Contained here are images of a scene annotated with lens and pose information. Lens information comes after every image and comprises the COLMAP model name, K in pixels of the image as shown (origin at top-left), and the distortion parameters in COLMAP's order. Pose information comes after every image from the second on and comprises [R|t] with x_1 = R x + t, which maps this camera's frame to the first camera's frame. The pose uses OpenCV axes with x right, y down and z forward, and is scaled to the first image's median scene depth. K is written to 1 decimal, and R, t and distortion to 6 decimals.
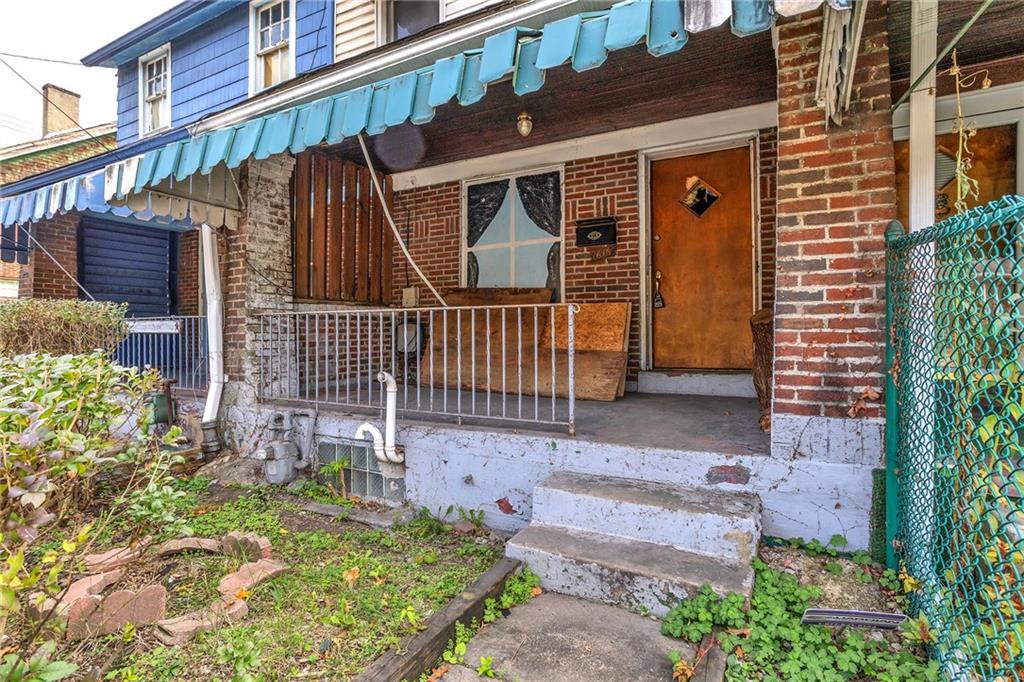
lens RADIAL K [[490.0, 0, 508.6], [0, 490.0, 334.9], [0, 0, 1]] dist [-0.001489, 0.000116]
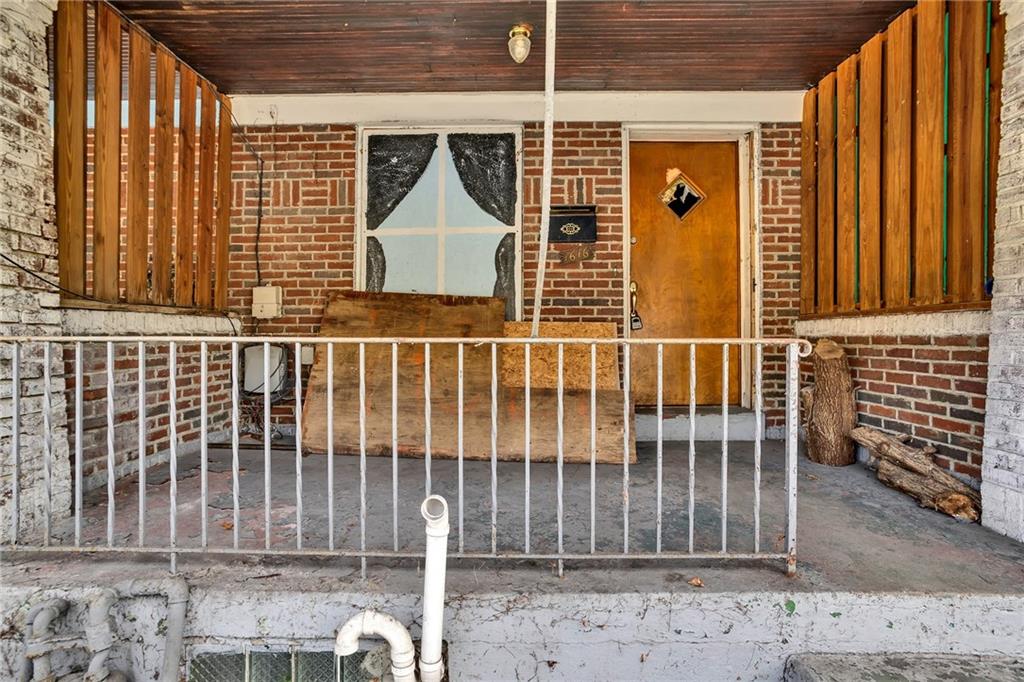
lens RADIAL K [[515.8, 0, 511.8], [0, 515.8, 348.6], [0, 0, 1]] dist [-0.035069, 0.027974]
pose [[0.907419, 0.003152, 0.420216, -0.218645], [-0.006191, 0.999964, 0.005868, -0.028715], [-0.420182, -0.007926, 0.907405, 0.335357]]
